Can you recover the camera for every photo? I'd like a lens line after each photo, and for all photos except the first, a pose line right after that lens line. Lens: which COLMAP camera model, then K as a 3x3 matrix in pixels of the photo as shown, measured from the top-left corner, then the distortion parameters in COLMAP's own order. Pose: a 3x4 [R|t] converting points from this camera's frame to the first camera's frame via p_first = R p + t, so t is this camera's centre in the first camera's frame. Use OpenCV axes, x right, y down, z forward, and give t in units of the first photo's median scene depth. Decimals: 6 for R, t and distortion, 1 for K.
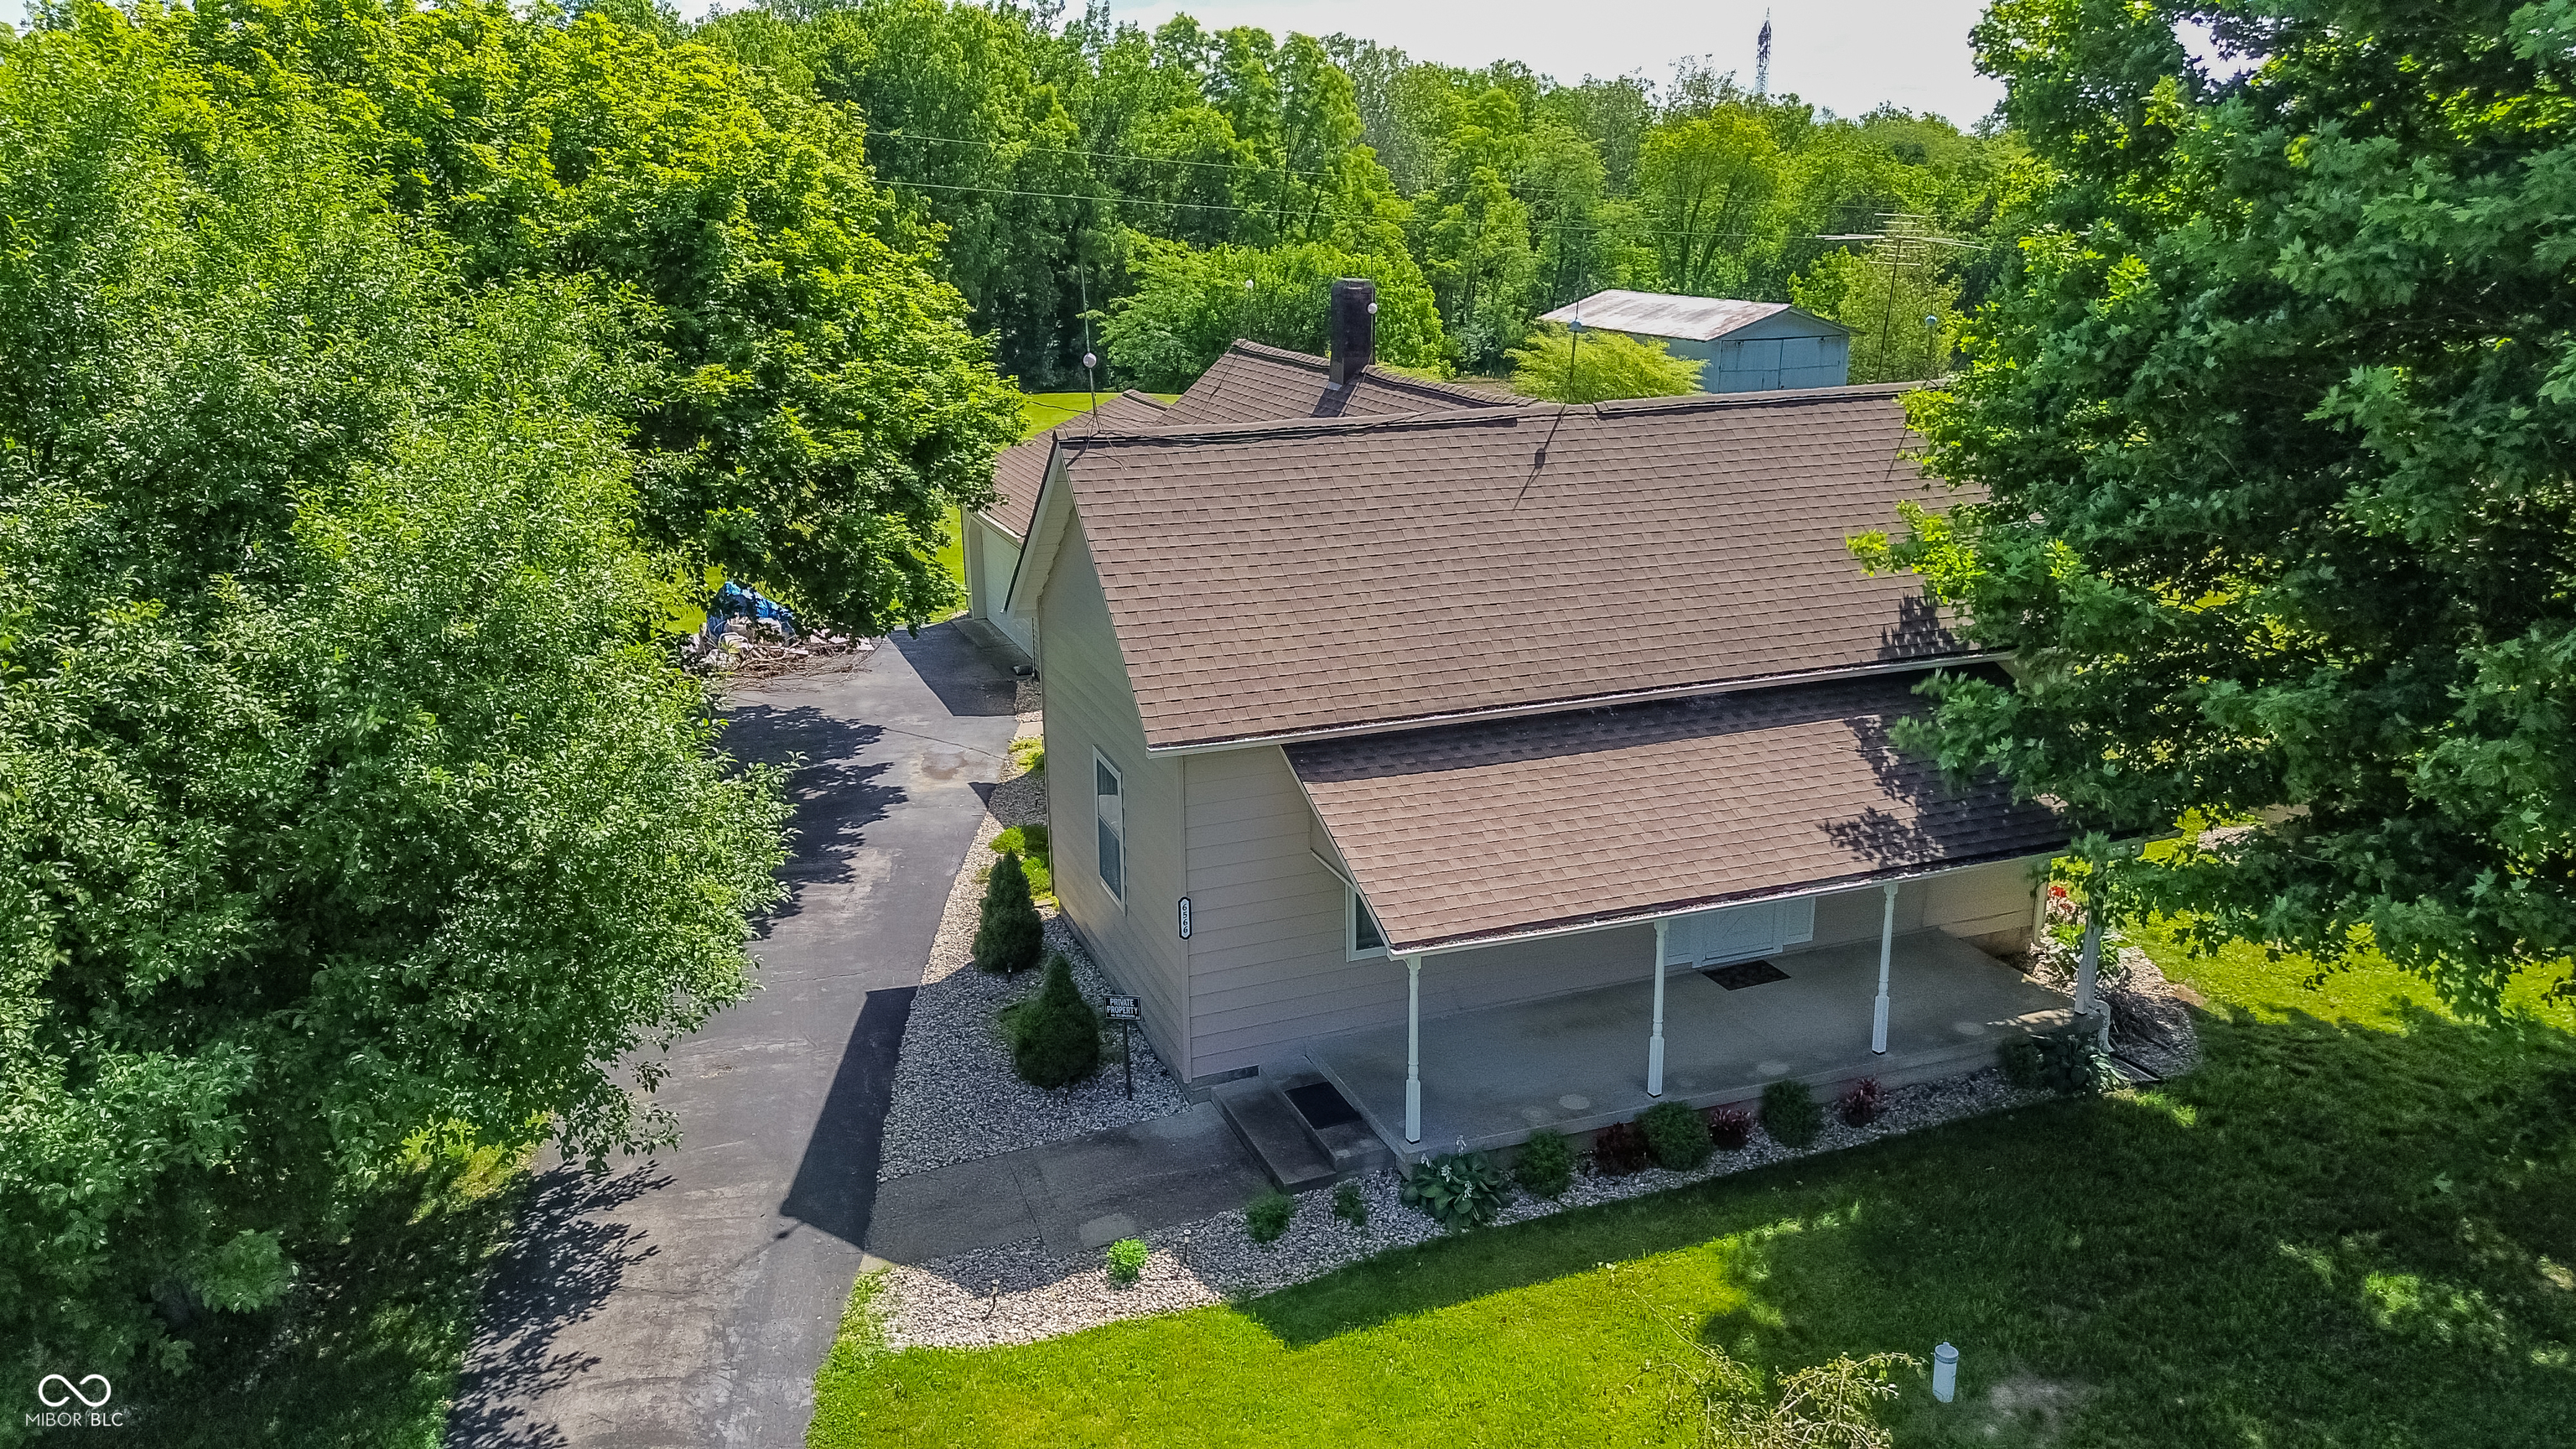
lens RADIAL K [[1855.8, 0, 1274.5], [0, 1855.8, 724.5], [0, 0, 1]] dist [0.096503, -0.103661]
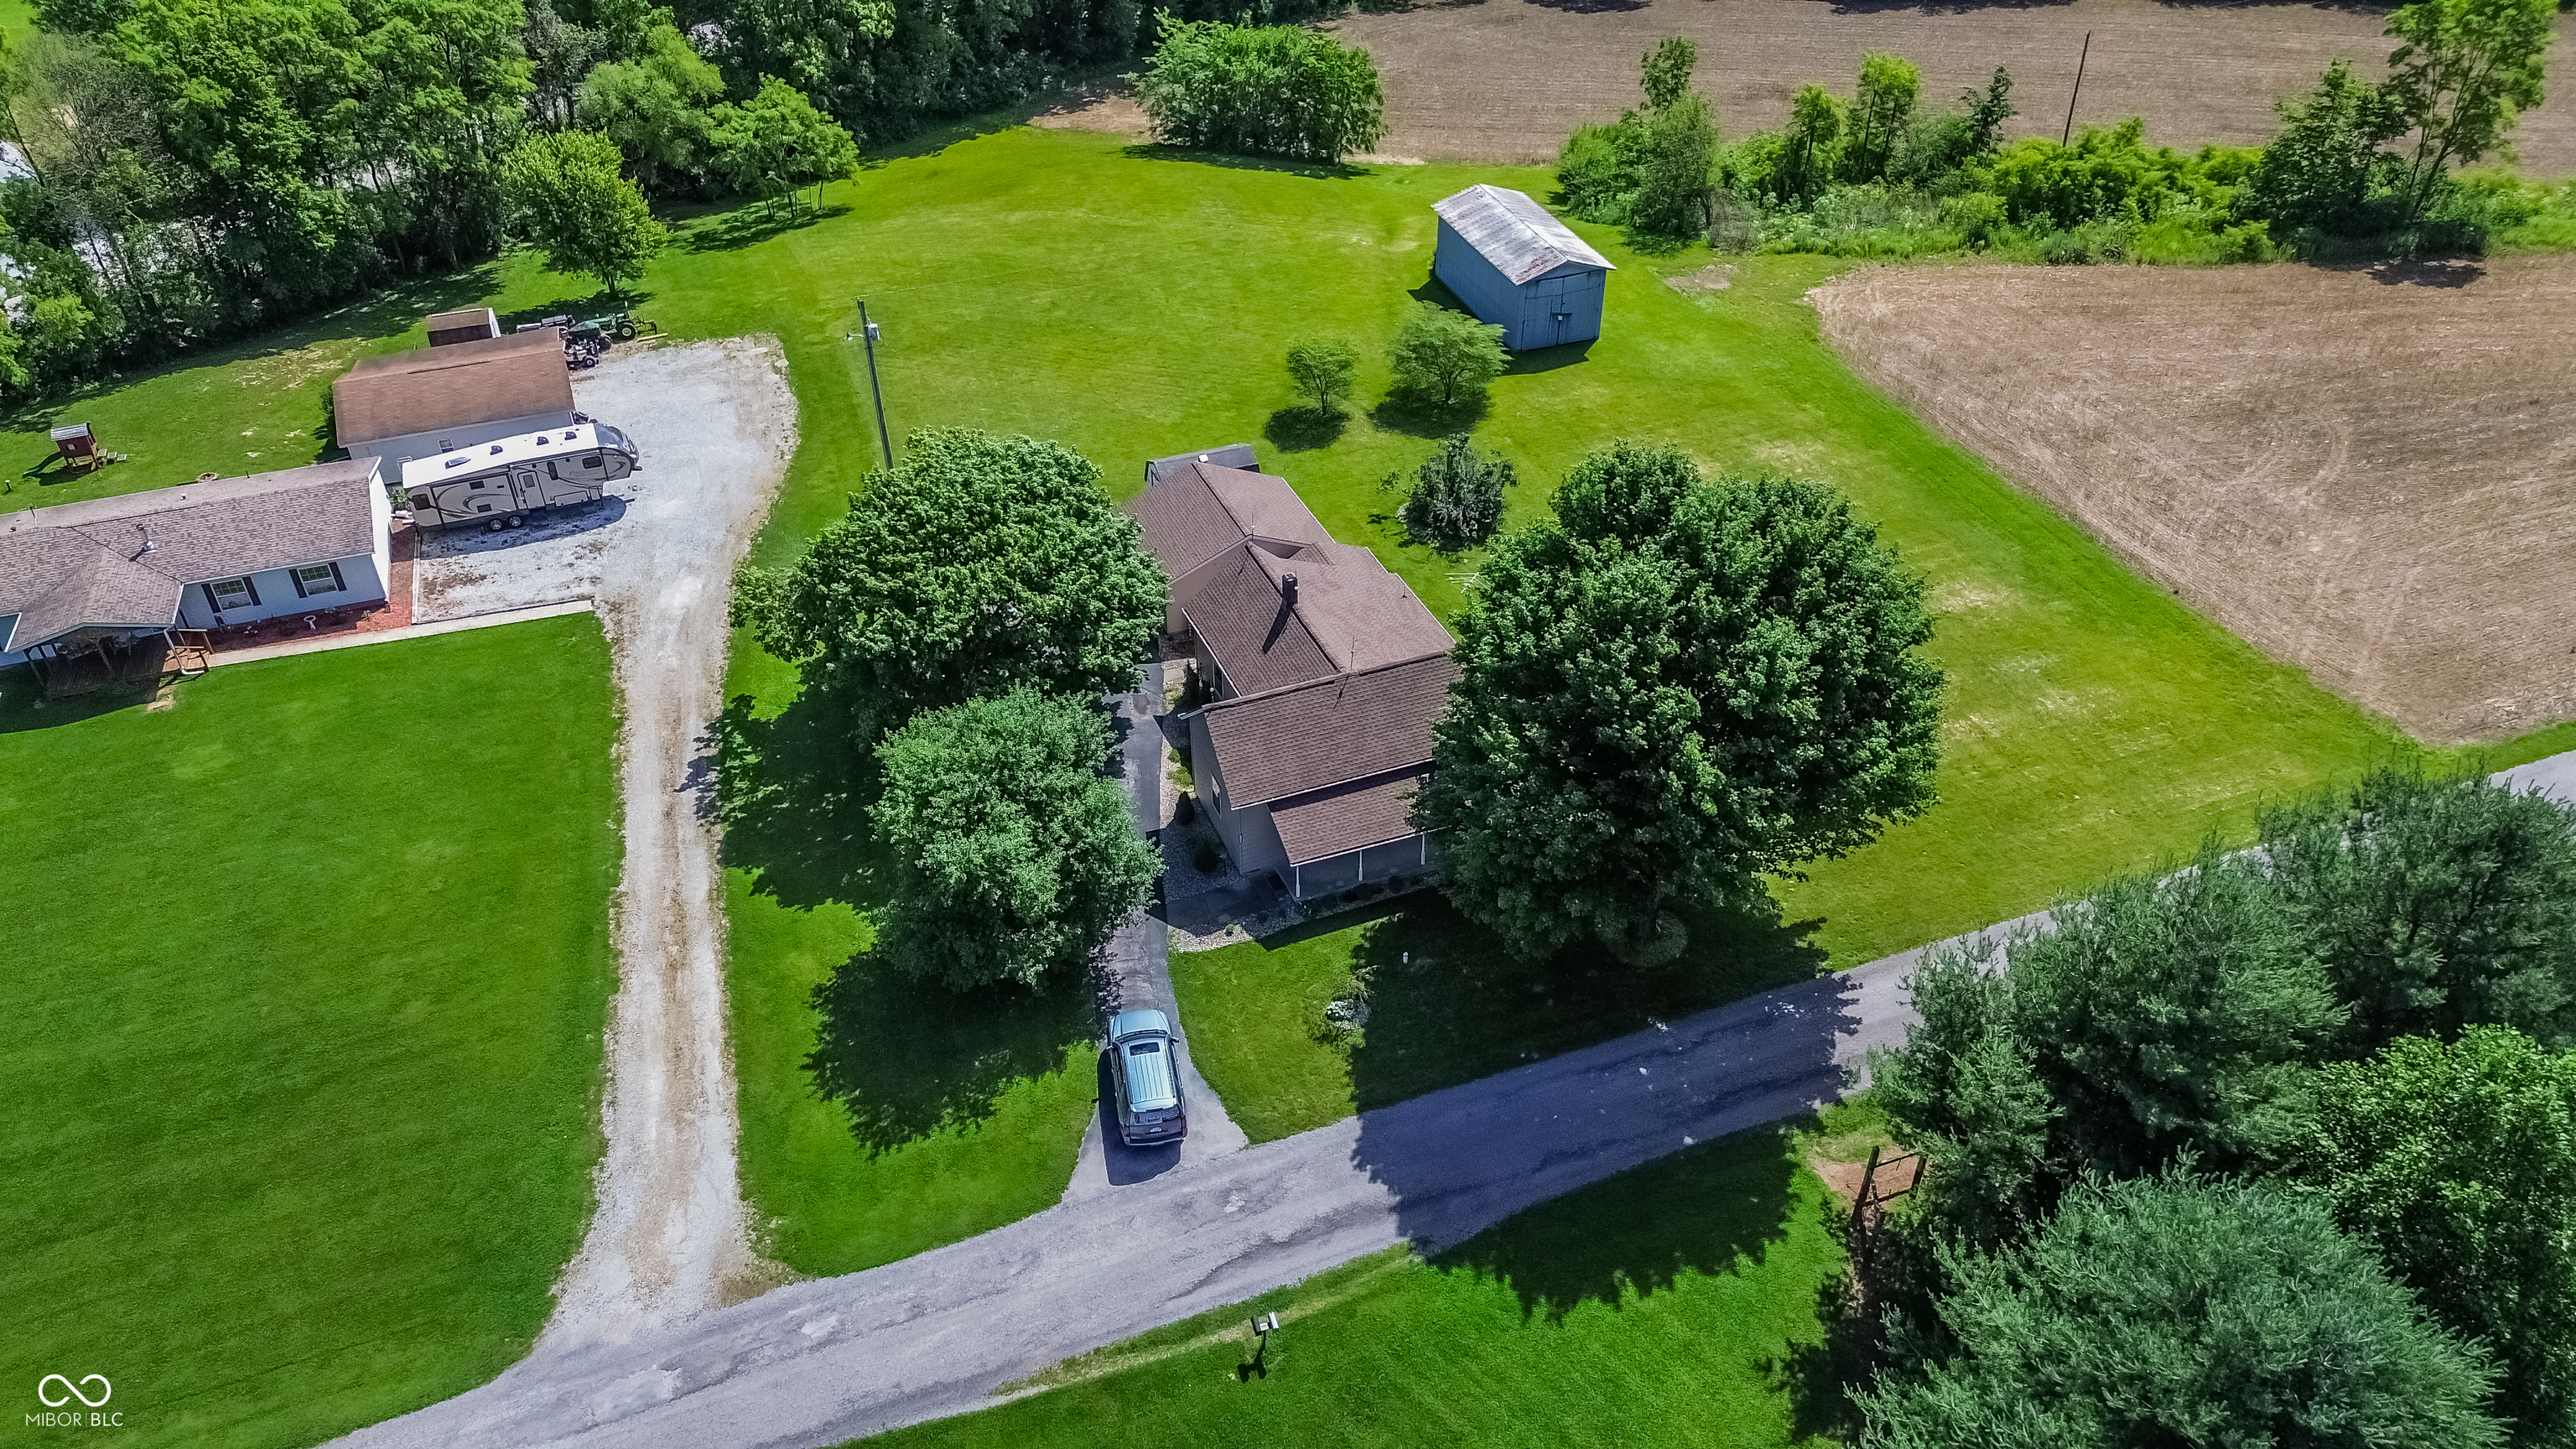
lens RADIAL K [[1855.8, 0, 1274.5], [0, 1855.8, 724.5], [0, 0, 1]] dist [0.096503, -0.103661]
pose [[0.999956, -0.008383, -0.004150, 0.042290], [0.009280, 0.944745, 0.327676, -1.432468], [0.001173, -0.327700, 0.944781, -2.654206]]
